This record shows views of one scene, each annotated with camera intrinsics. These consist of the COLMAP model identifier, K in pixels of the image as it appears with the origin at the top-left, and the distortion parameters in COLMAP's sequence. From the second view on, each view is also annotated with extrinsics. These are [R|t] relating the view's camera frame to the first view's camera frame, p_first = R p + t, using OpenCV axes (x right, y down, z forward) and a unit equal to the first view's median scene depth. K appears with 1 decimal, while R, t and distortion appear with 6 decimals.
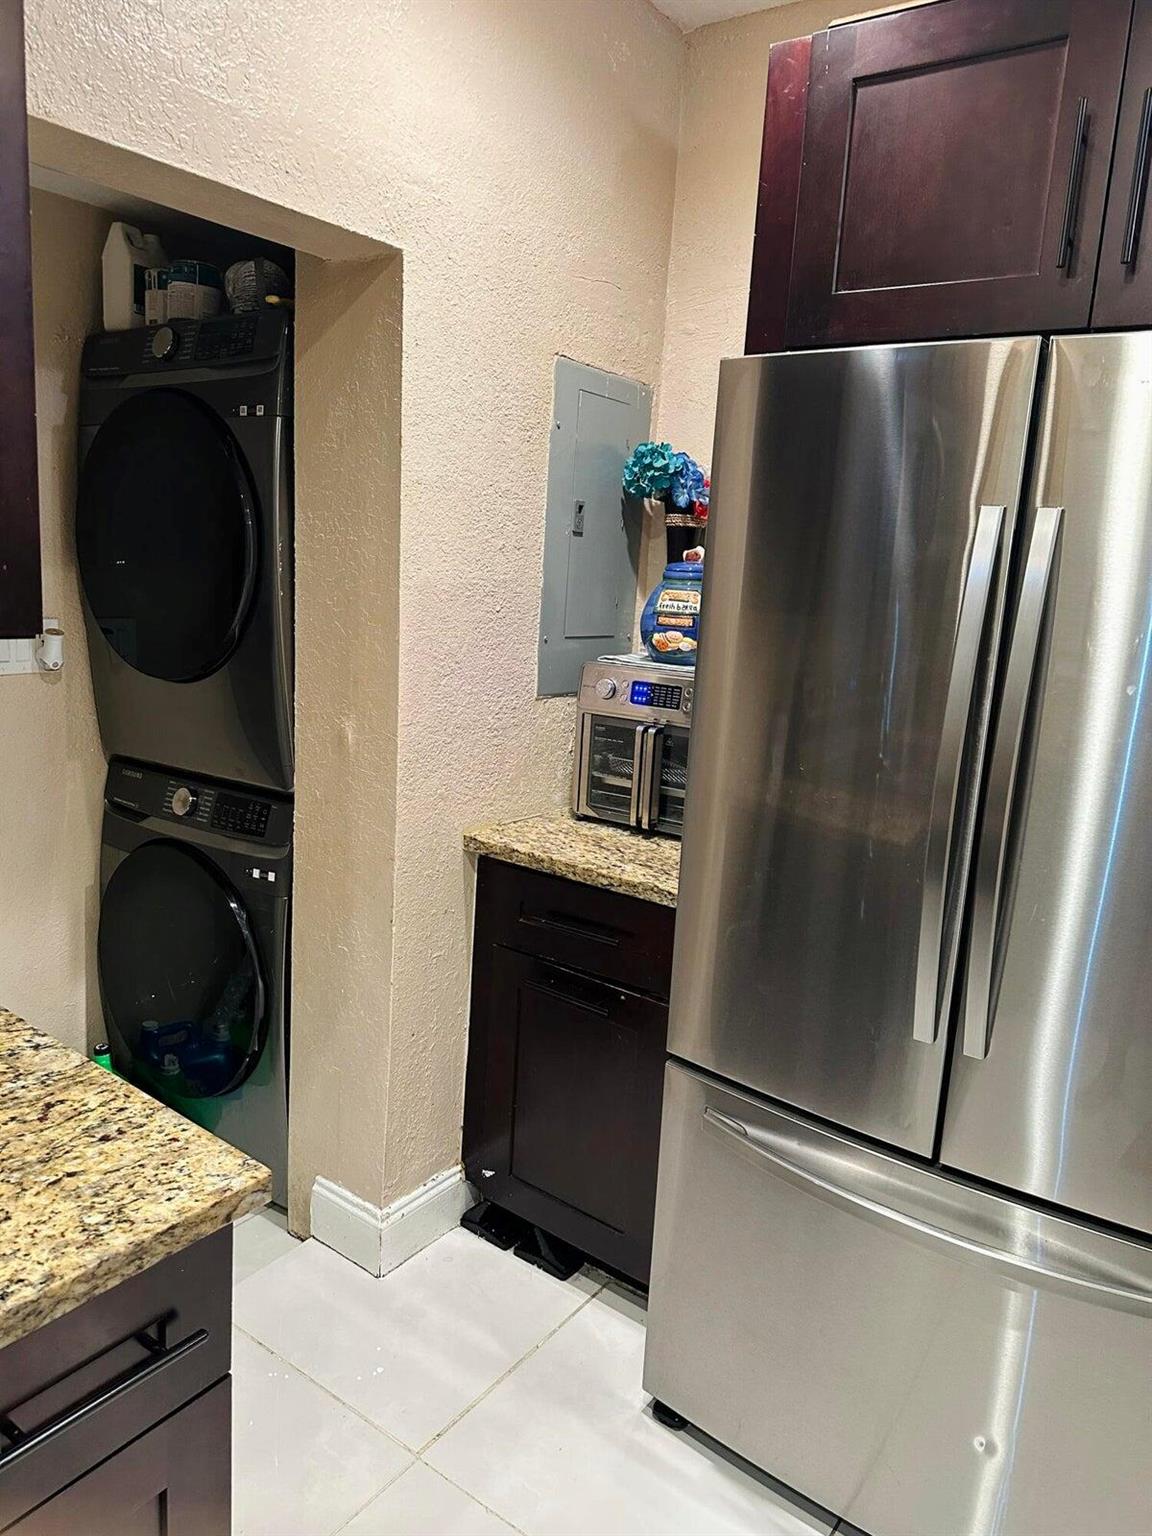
lens RADIAL K [[1074.2, 0, 577.6], [0, 1074.2, 770.3], [0, 0, 1]] dist [0.132831, -0.231030]
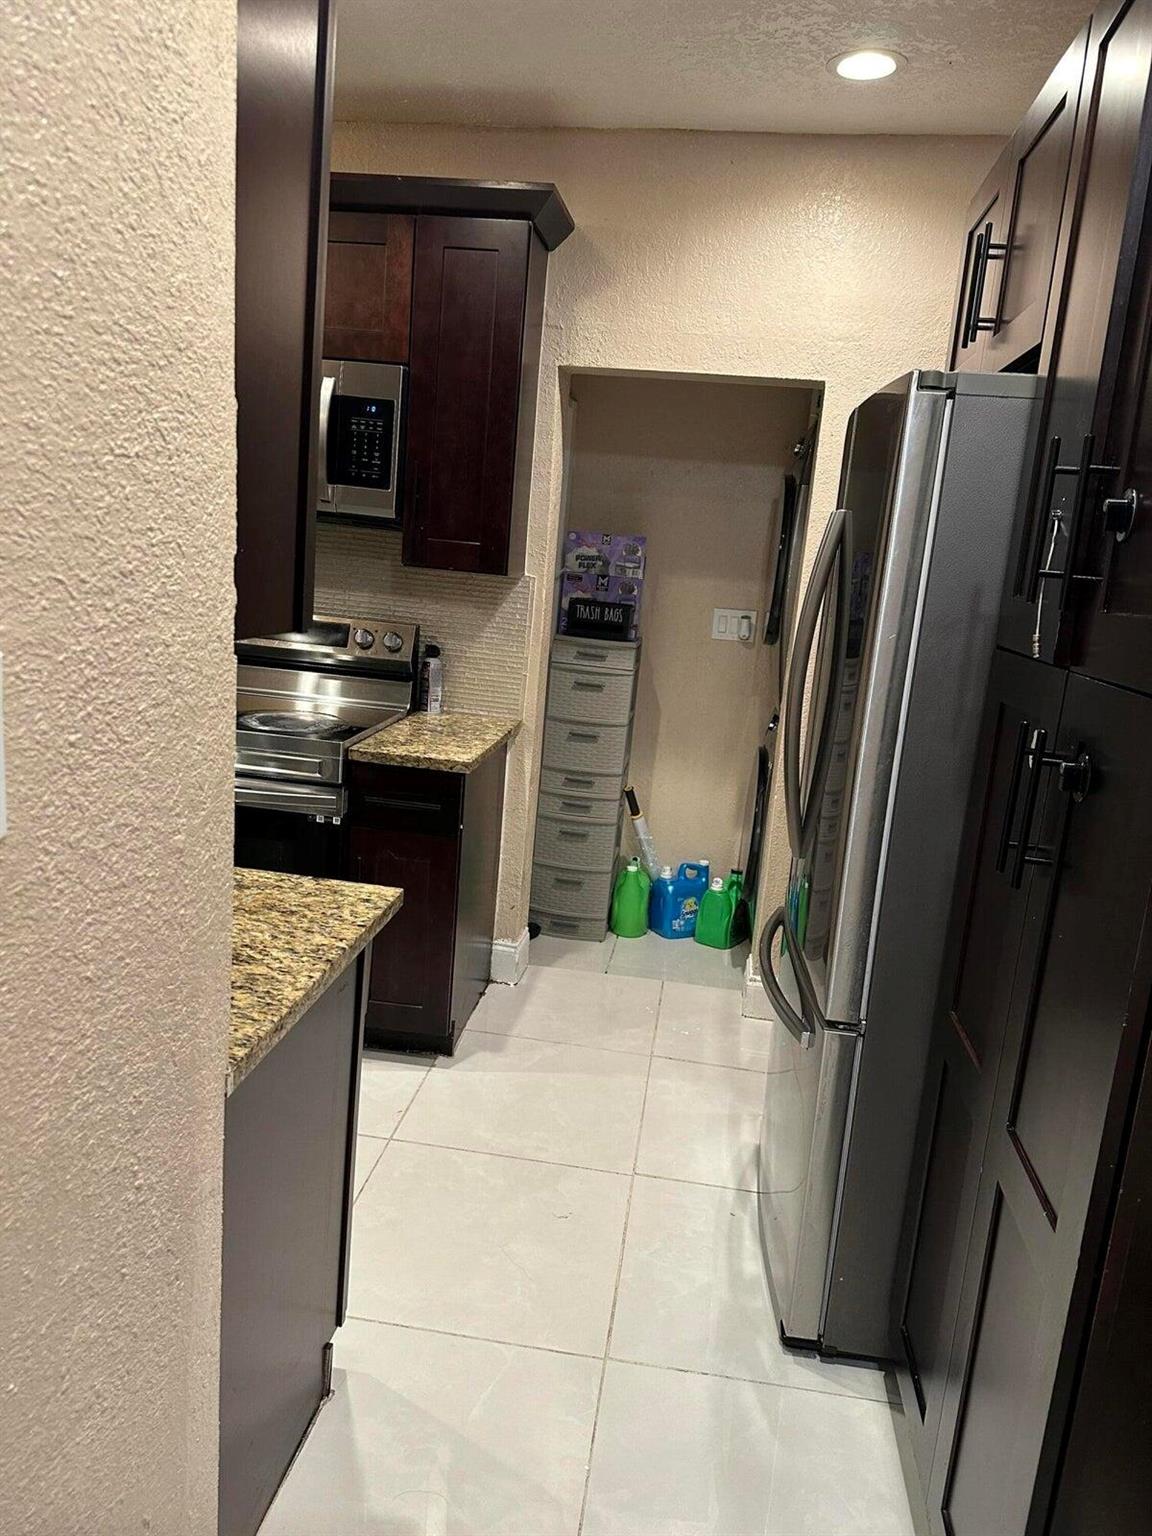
lens RADIAL K [[1074.2, 0, 577.6], [0, 1074.2, 770.3], [0, 0, 1]] dist [0.132831, -0.231030]
pose [[0.482499, 0.162545, -0.860682, 1.200878], [-0.226059, 0.972449, 0.056924, 0.097638], [0.846222, 0.167100, 0.505950, -0.071926]]
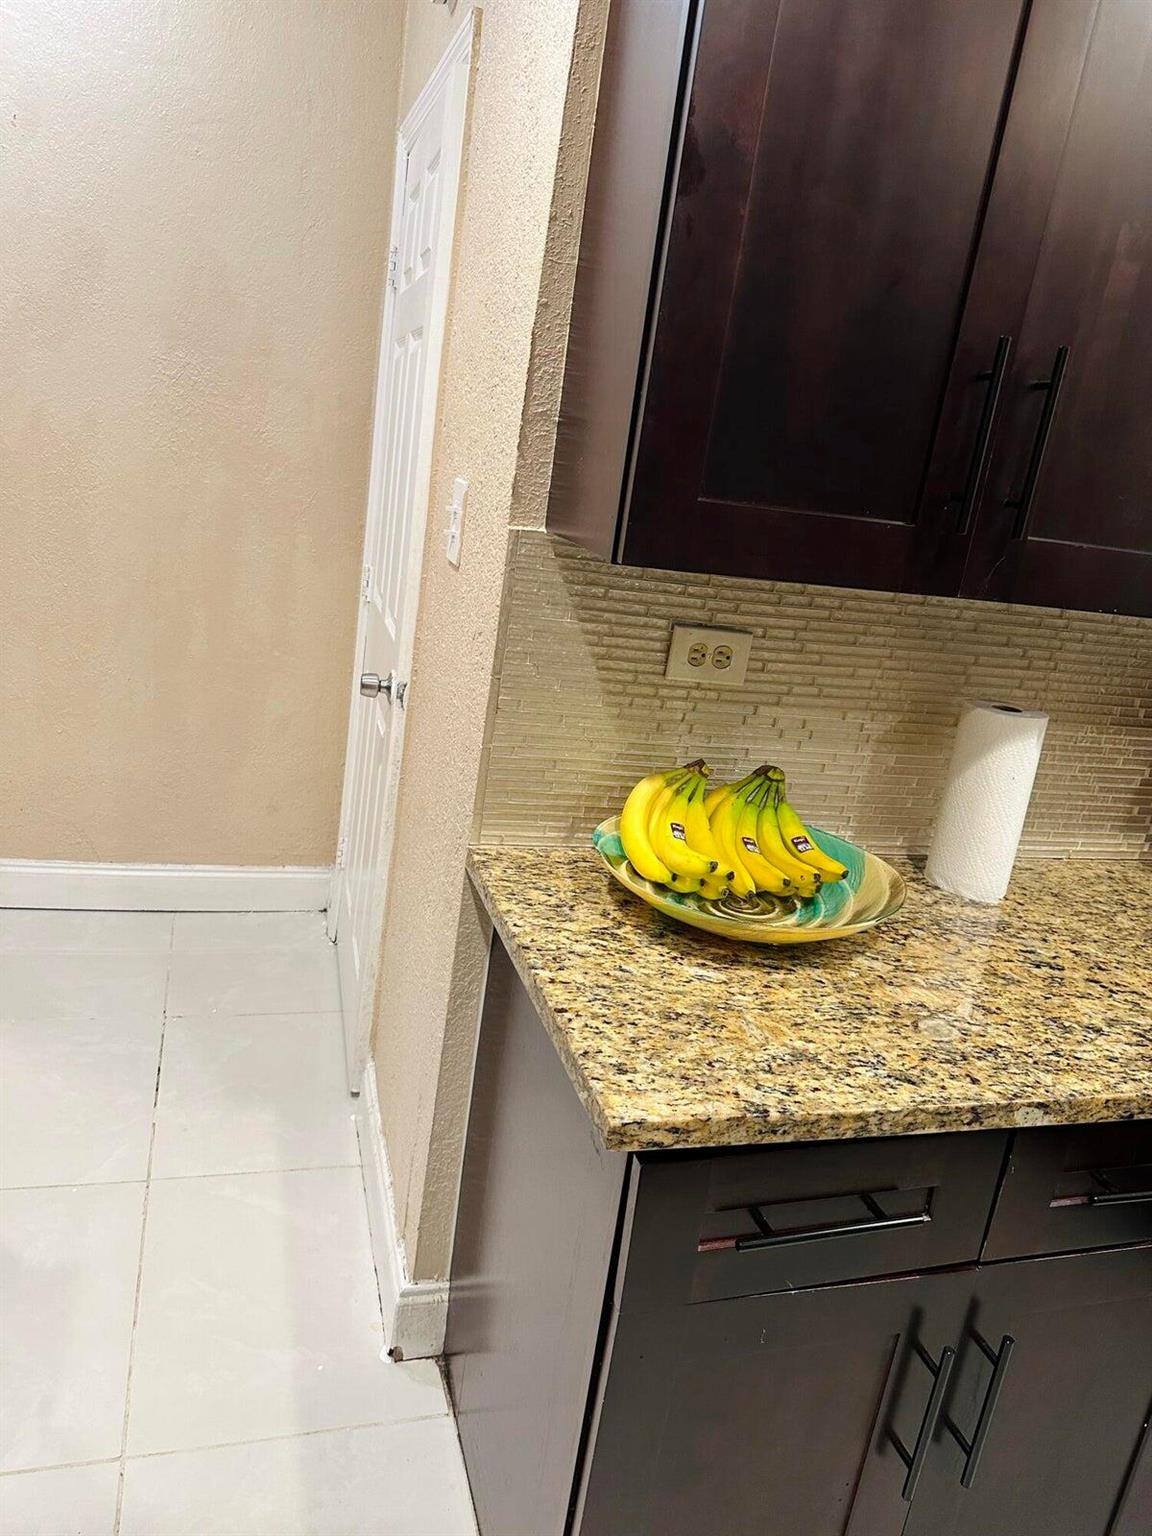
lens RADIAL K [[1076.3, 0, 571.9], [0, 1076.3, 743.1], [0, 0, 1]] dist [0.177097, -0.404238]
pose [[-0.782792, -0.317921, 0.534942, 0.114485], [-0.060208, 0.894304, 0.443390, -0.097279], [-0.619364, 0.314874, -0.719195, 0.624834]]
